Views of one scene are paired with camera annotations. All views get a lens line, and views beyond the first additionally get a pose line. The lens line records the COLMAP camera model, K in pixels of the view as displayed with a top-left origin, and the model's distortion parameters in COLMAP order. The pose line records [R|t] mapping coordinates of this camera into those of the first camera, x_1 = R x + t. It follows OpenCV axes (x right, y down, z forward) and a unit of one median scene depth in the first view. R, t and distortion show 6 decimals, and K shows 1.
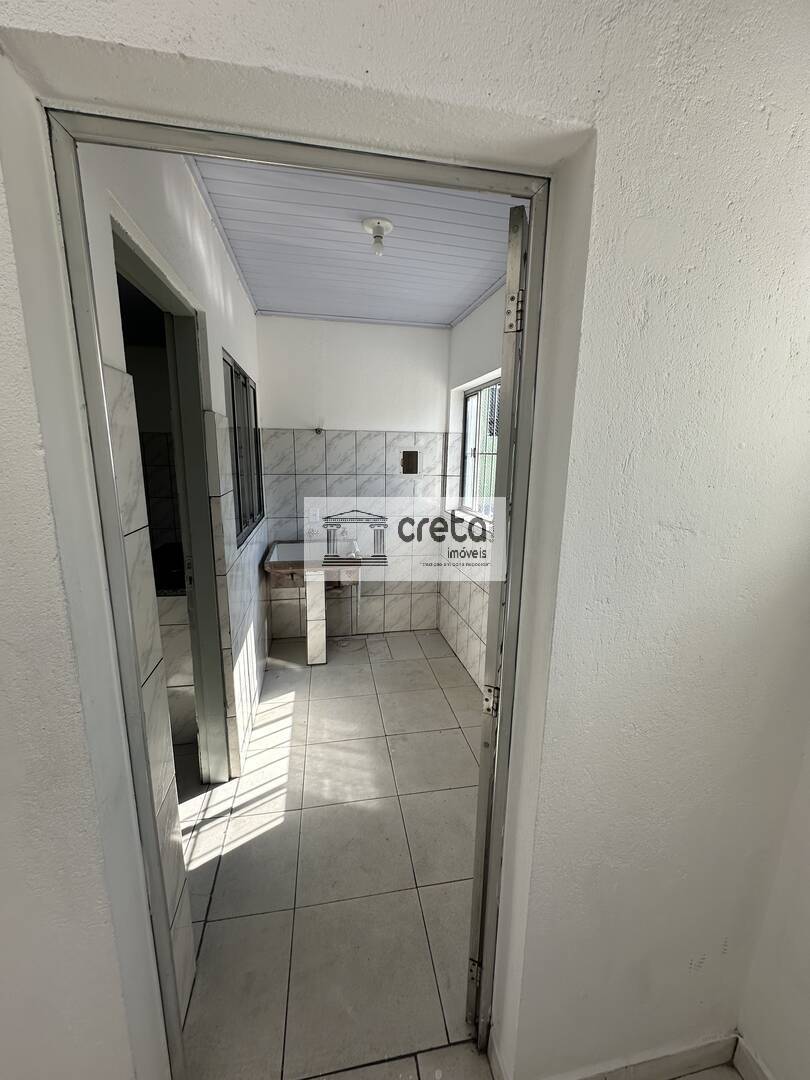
lens RADIAL K [[430.2, 0, 402.5], [0, 430.2, 539.8], [0, 0, 1]] dist [-0.001364, 0.000281]
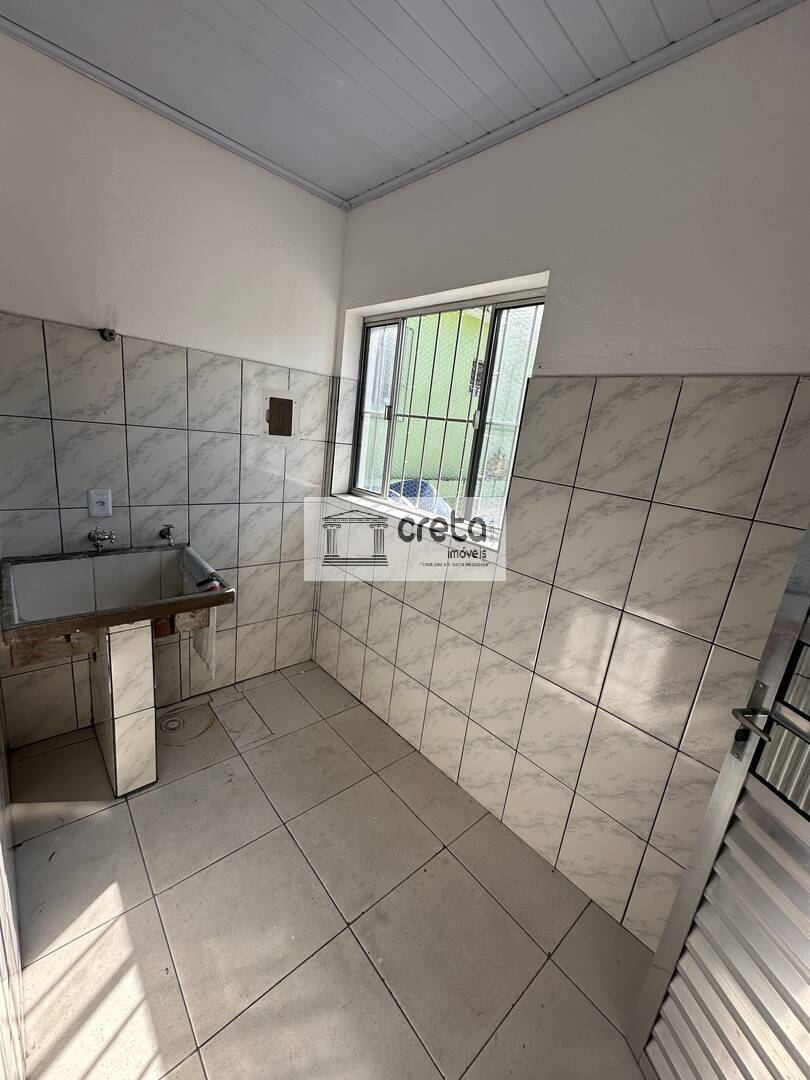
lens RADIAL K [[427.9, 0, 405.0], [0, 427.9, 540.0], [0, 0, 1]] dist [-0.010215, -0.000082]
pose [[0.851671, -0.049970, 0.521689, -0.165478], [0.006178, 0.996332, 0.085348, -0.055839], [-0.524040, -0.069466, 0.848856, 0.379836]]
